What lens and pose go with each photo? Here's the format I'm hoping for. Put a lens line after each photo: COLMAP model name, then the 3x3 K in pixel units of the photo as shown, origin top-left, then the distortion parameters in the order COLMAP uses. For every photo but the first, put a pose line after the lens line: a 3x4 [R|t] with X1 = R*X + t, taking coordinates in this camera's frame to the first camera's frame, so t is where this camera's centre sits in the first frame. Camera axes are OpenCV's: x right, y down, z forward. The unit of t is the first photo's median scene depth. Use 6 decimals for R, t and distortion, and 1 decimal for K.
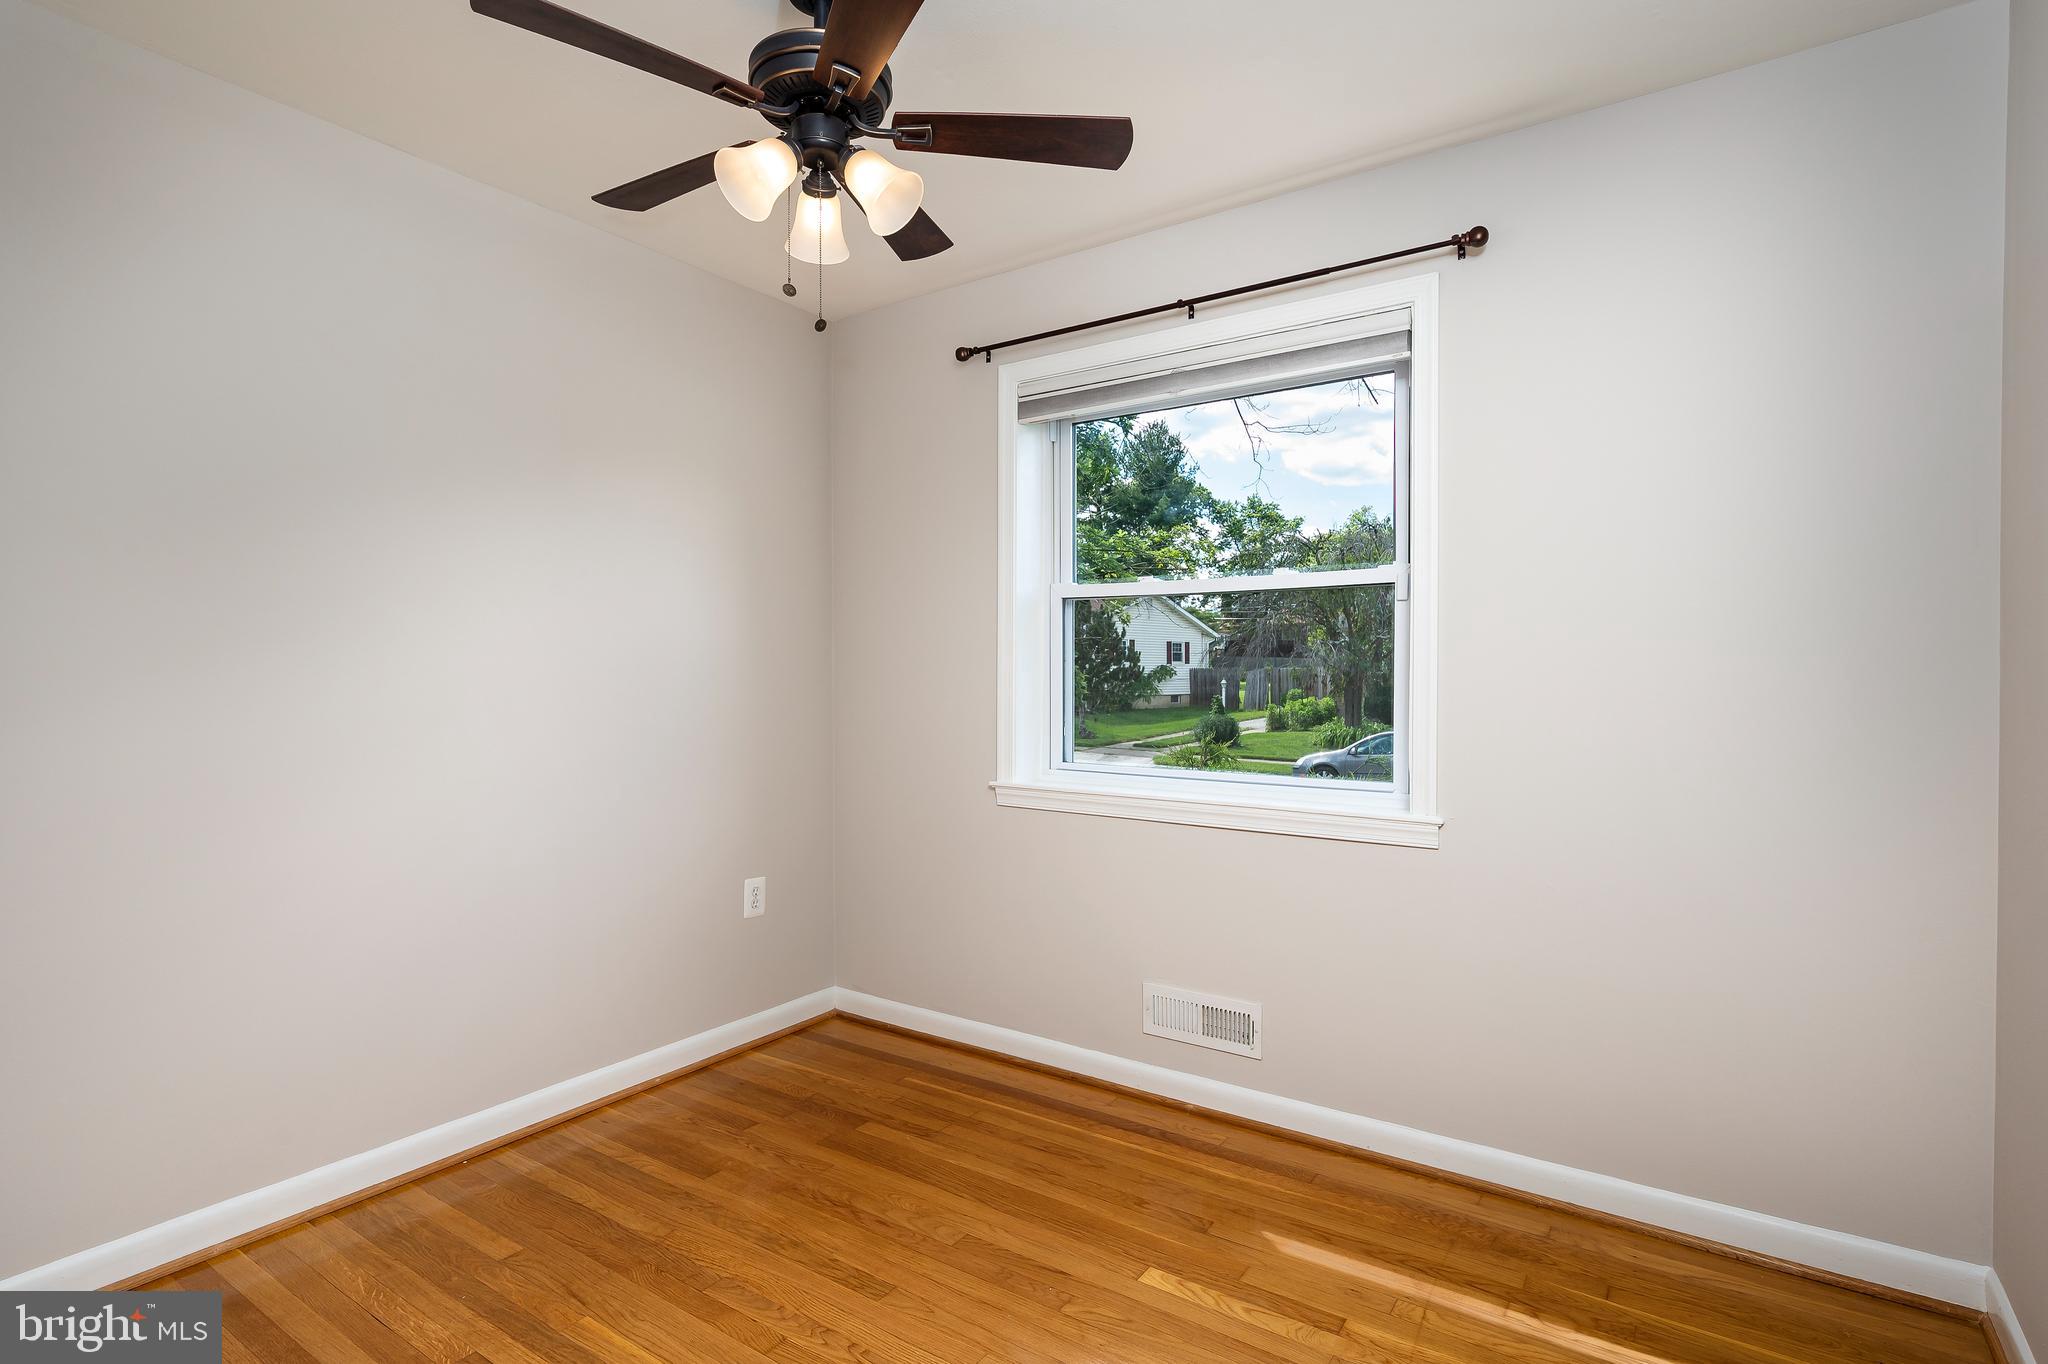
lens RADIAL K [[1015.0, 0, 1007.7], [0, 1015.0, 683.5], [0, 0, 1]] dist [-0.000124, -0.001807]
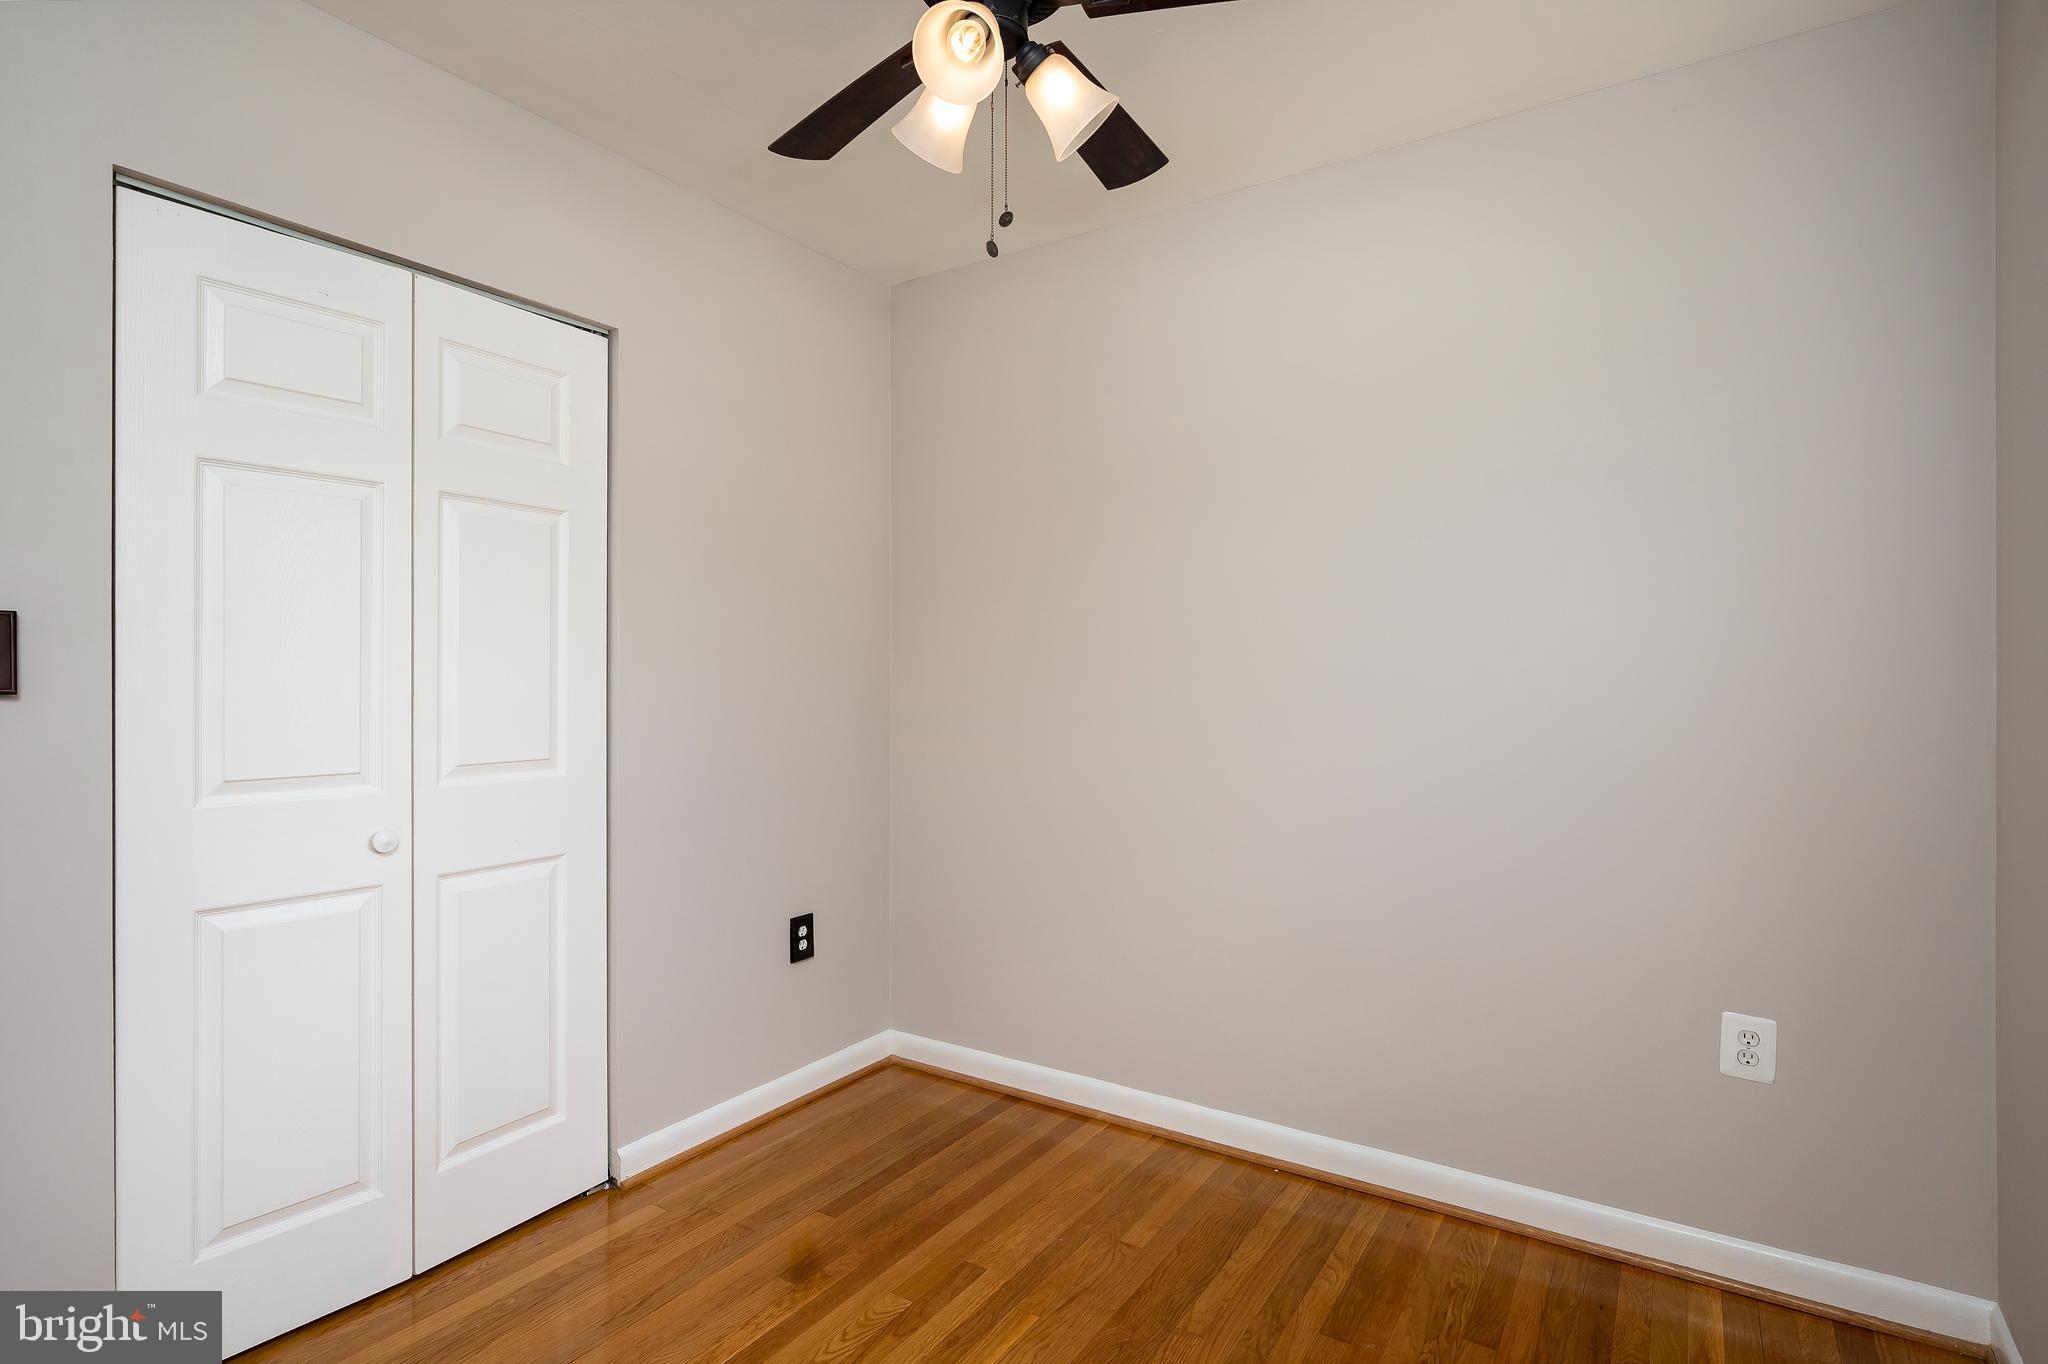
lens RADIAL K [[1015.0, 0, 1065.7], [0, 1015.0, 695.8], [0, 0, 1]] dist [-0.000124, -0.001807]
pose [[0.044547, 0.013362, -0.998918, 0.439095], [-0.016134, 0.999790, 0.012655, 0.001264], [0.998877, 0.015552, 0.044753, 0.748312]]
